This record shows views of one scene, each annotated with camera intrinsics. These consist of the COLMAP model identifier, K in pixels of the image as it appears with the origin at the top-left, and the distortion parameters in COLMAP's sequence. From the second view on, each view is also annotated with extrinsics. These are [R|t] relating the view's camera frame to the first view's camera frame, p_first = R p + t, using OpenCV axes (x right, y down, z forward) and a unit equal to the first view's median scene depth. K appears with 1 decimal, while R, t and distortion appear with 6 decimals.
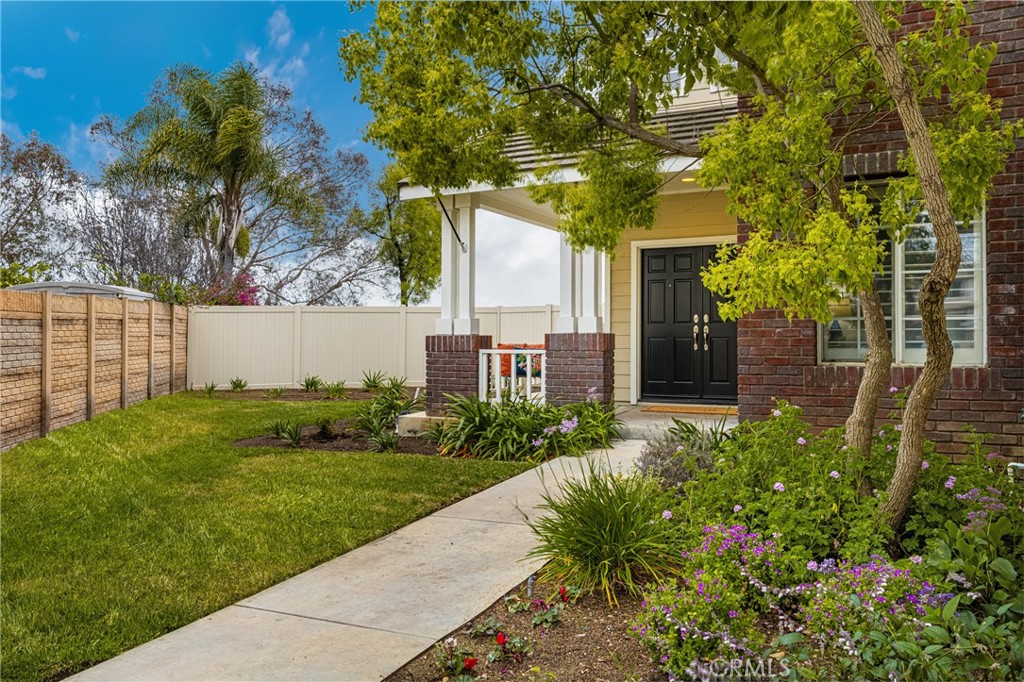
lens RADIAL K [[785.6, 0, 511.3], [0, 785.6, 337.1], [0, 0, 1]] dist [-0.009205, -0.000397]
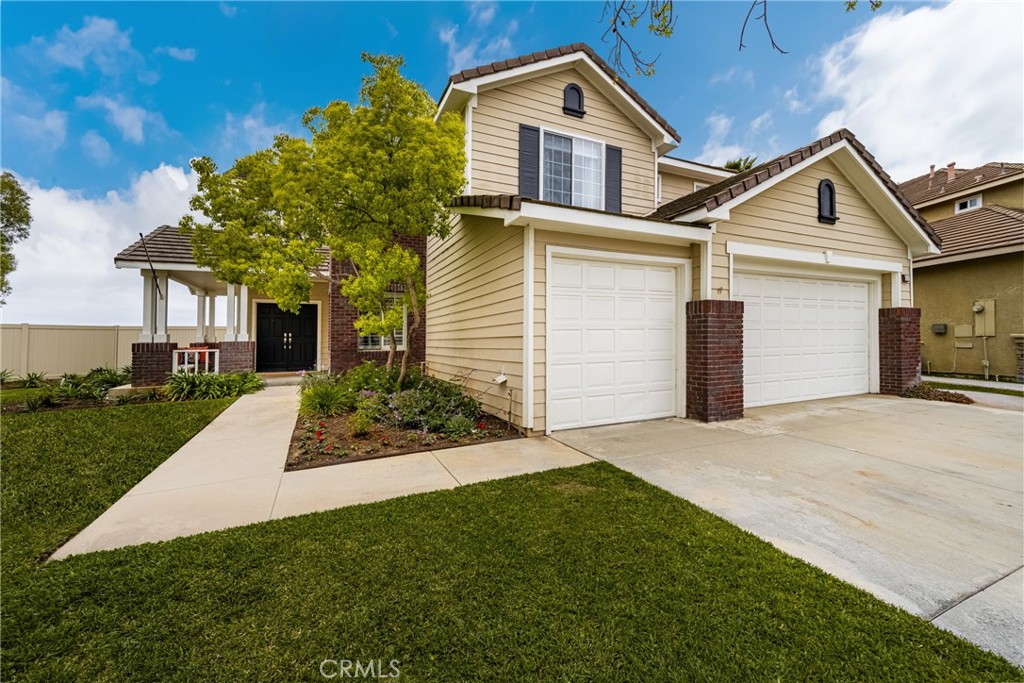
lens RADIAL K [[408.9, 0, 524.5], [0, 408.9, 326.9], [0, 0, 1]] dist [-0.001182, 0.000084]
pose [[0.608910, 0.021657, 0.792944, -0.309143], [0.010756, 0.999310, -0.035553, 0.003374], [-0.793167, 0.030177, 0.608256, -0.305822]]
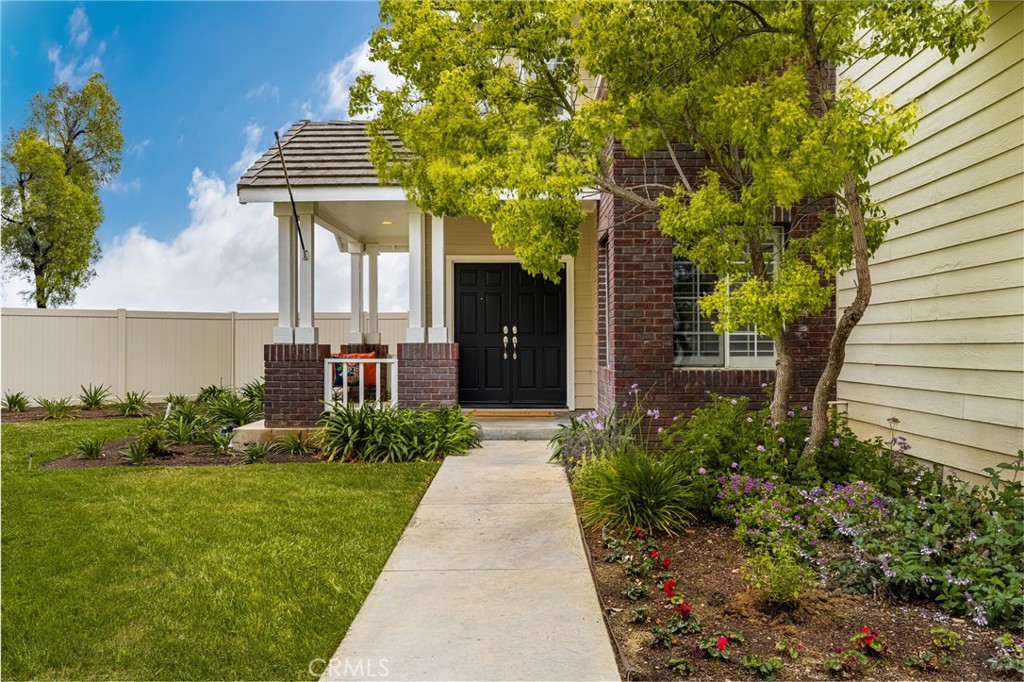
lens RADIAL K [[897.3, 0, 509.9], [0, 897.3, 343.8], [0, 0, 1]] dist [-0.015019, -0.008315]
pose [[0.902776, 0.004602, 0.430086, -0.312094], [-0.003239, 0.999987, -0.003901, 0.000338], [-0.430098, 0.002128, 0.902780, -0.126483]]
